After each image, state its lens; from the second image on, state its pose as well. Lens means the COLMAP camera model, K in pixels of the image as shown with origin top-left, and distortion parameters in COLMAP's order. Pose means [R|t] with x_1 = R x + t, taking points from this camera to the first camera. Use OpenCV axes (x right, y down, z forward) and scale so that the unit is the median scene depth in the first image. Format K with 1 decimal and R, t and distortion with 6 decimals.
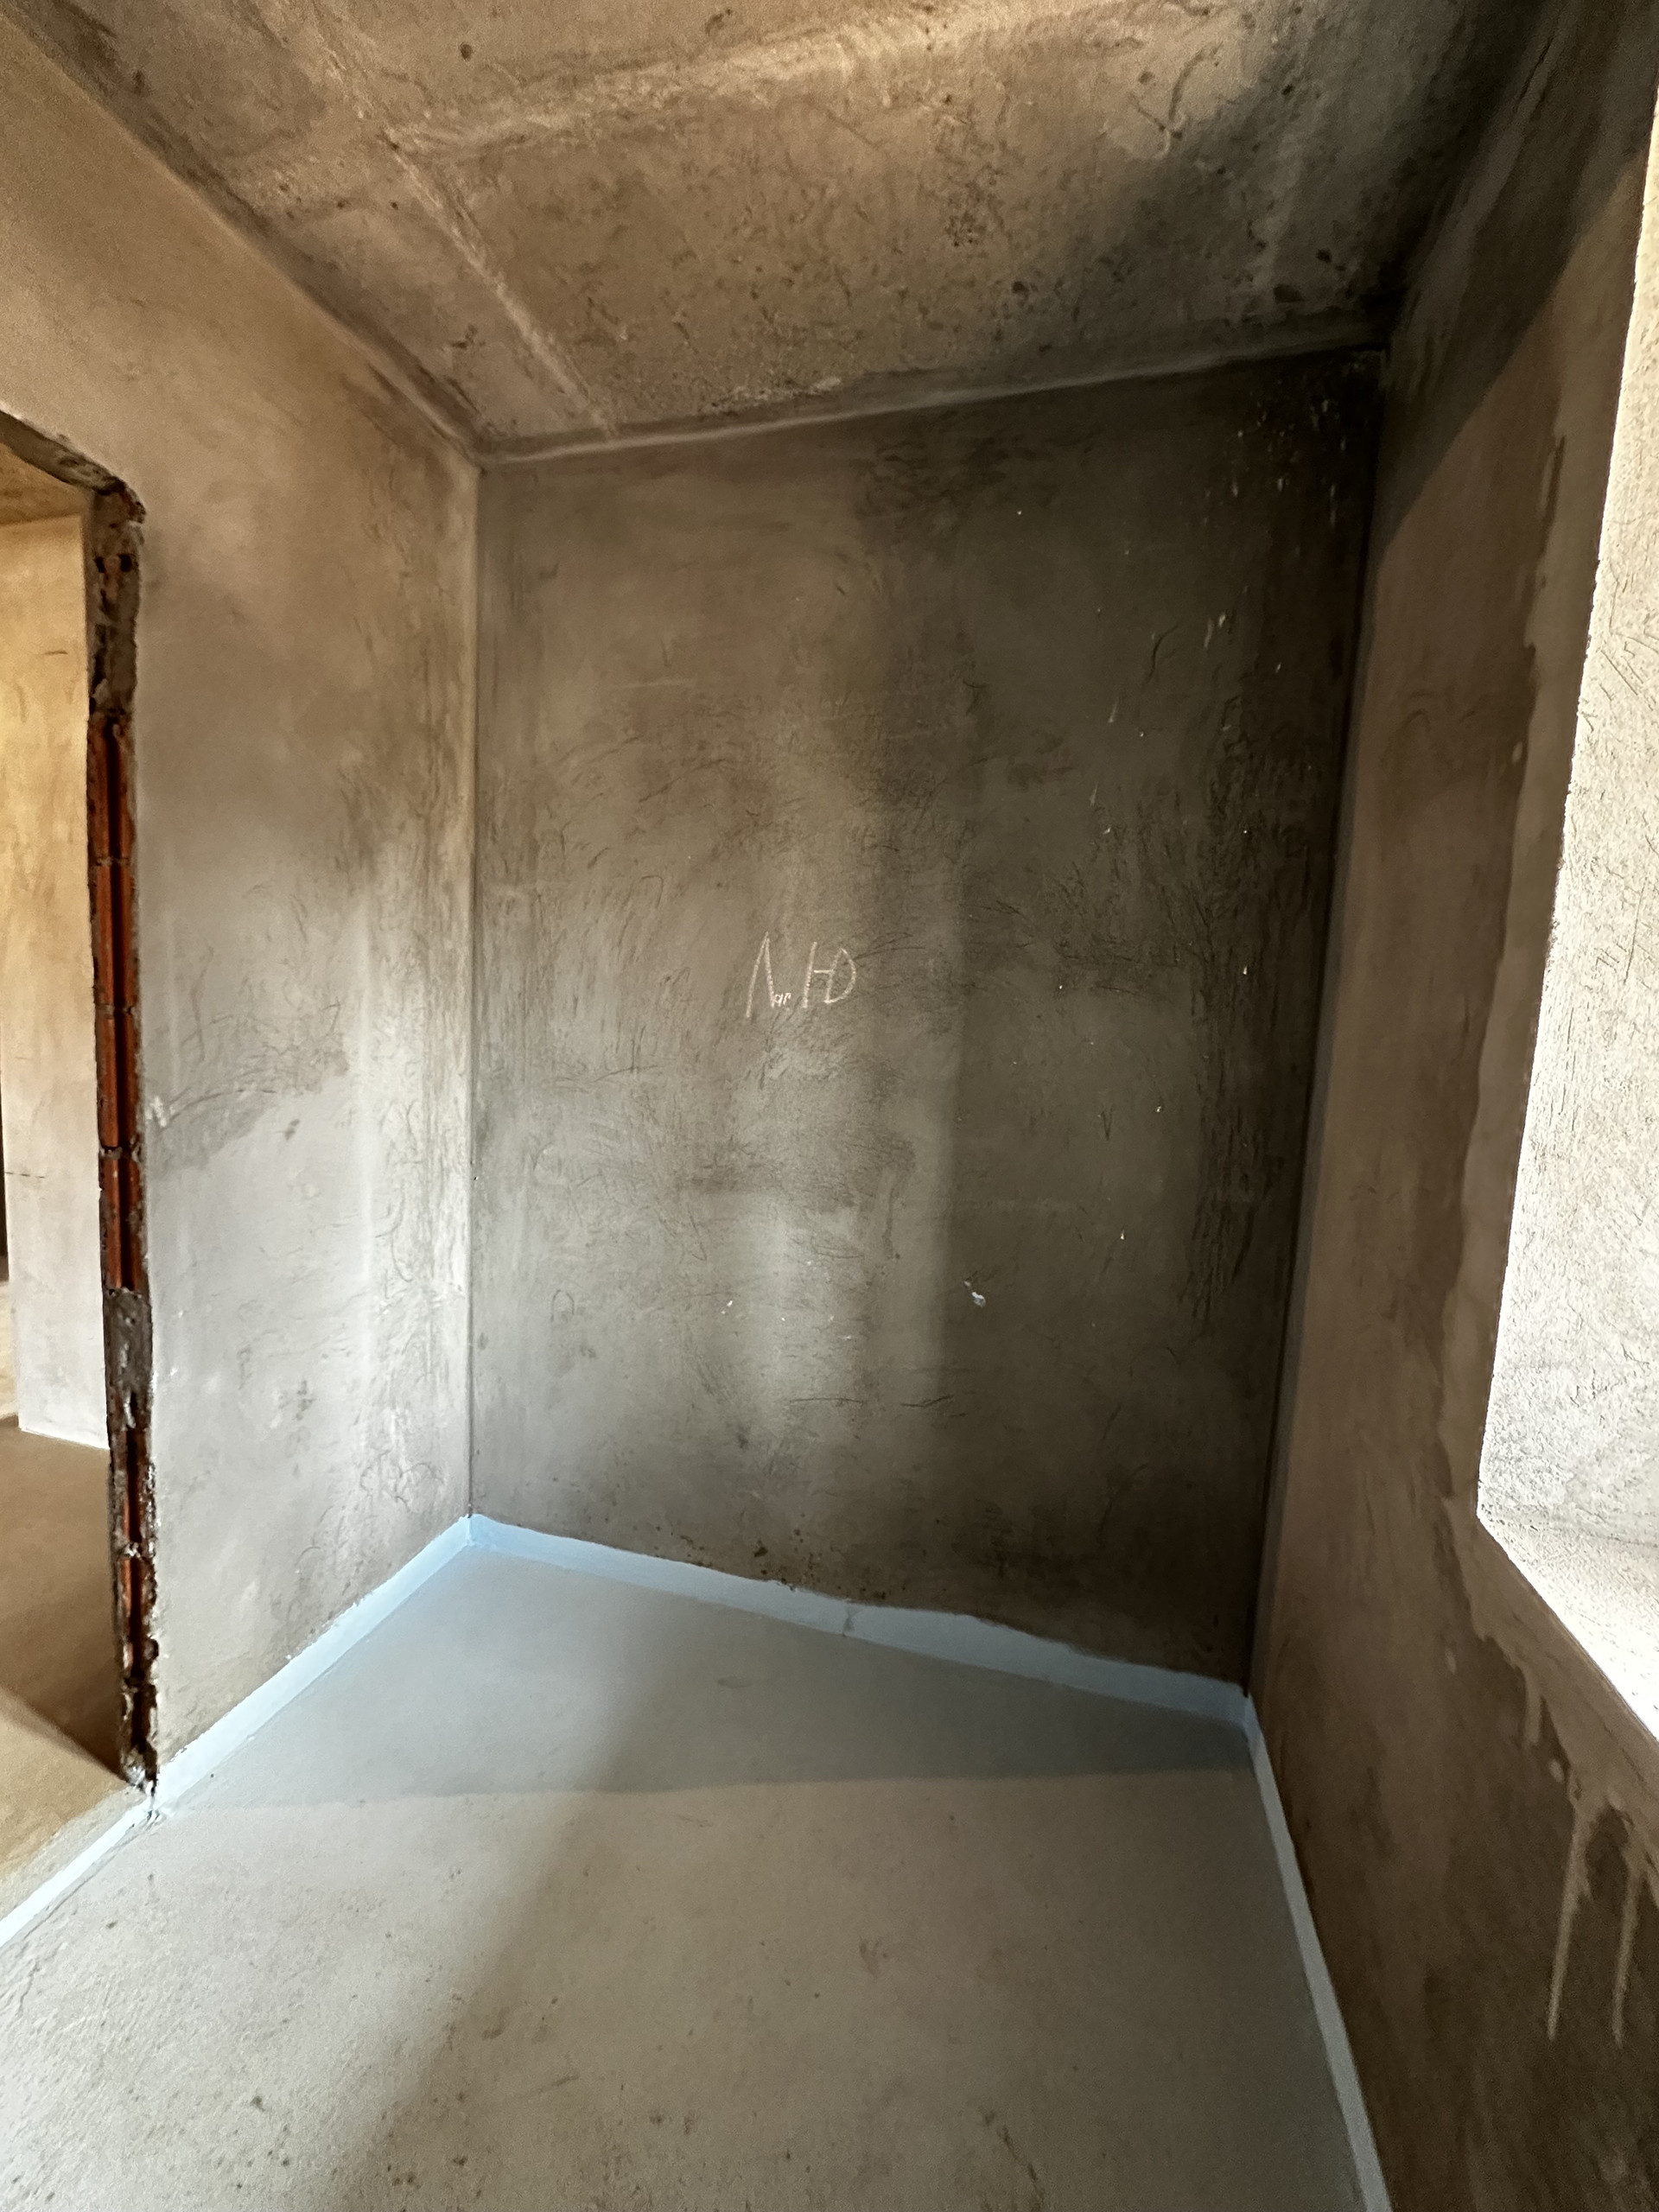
lens RADIAL K [[881.6, 0, 825.7], [0, 881.6, 1103.6], [0, 0, 1]] dist [0.000624, -0.000076]
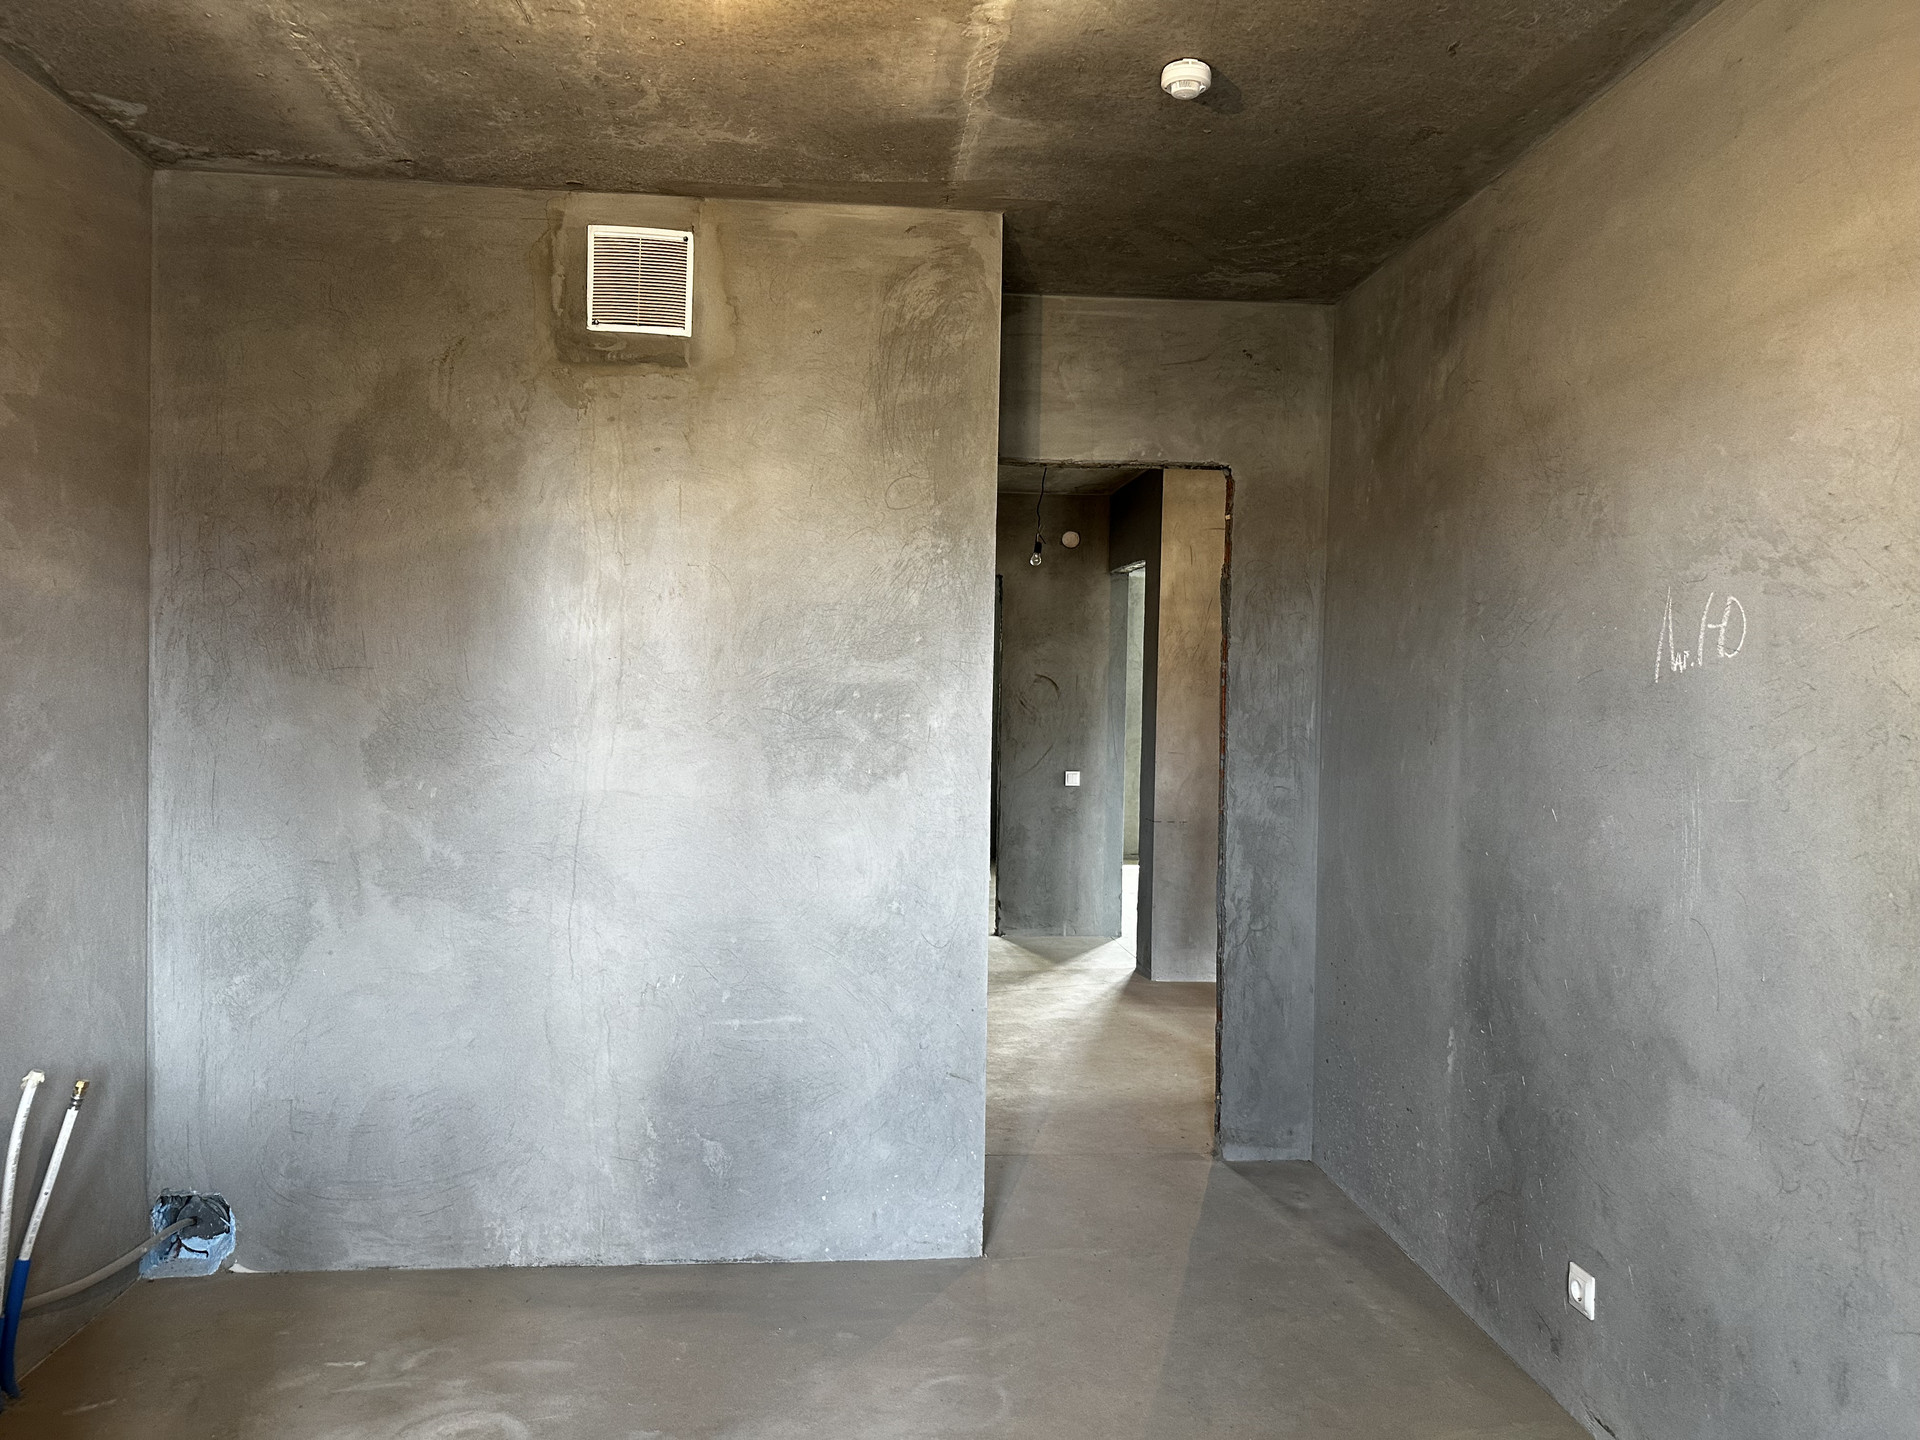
lens RADIAL K [[1321.4, 0, 957.4], [0, 1321.4, 732.4], [0, 0, 1]] dist [0.108345, -0.175059]
pose [[0.935440, -0.038867, 0.351342, -3.031475], [0.060608, 0.996853, -0.051091, 0.018987], [-0.348251, 0.069087, 0.934852, -1.731330]]
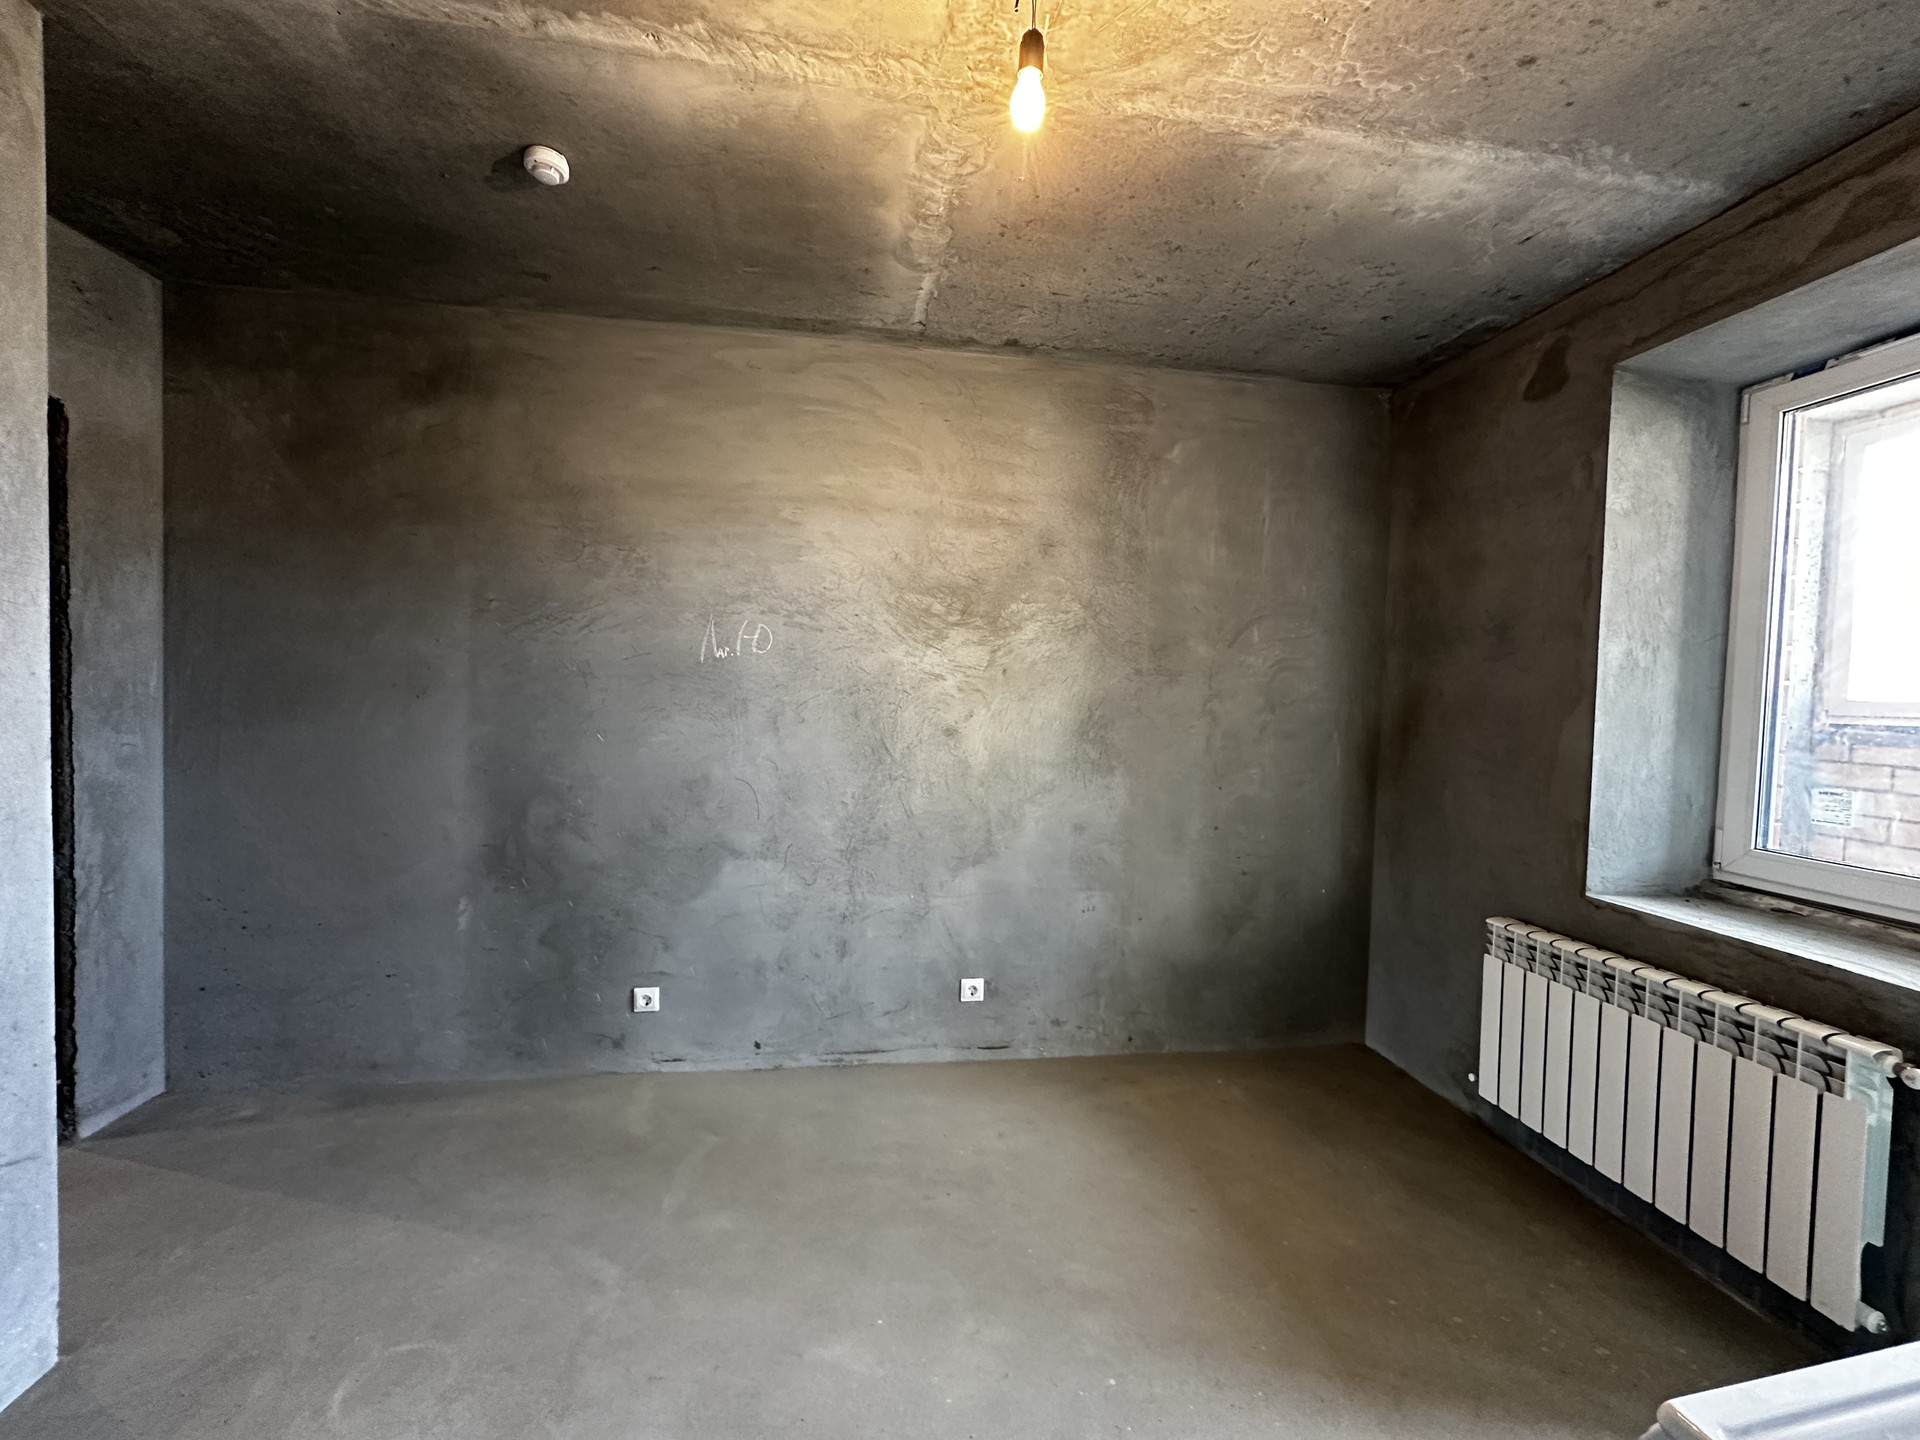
lens RADIAL K [[761.6, 0, 961.6], [0, 761.6, 715.7], [0, 0, 1]] dist [-0.003693, -0.000327]
pose [[-0.395170, -0.085175, 0.914651, -3.441566], [0.047283, 0.992486, 0.112852, -0.092036], [-0.917390, 0.087843, -0.388173, -0.653690]]
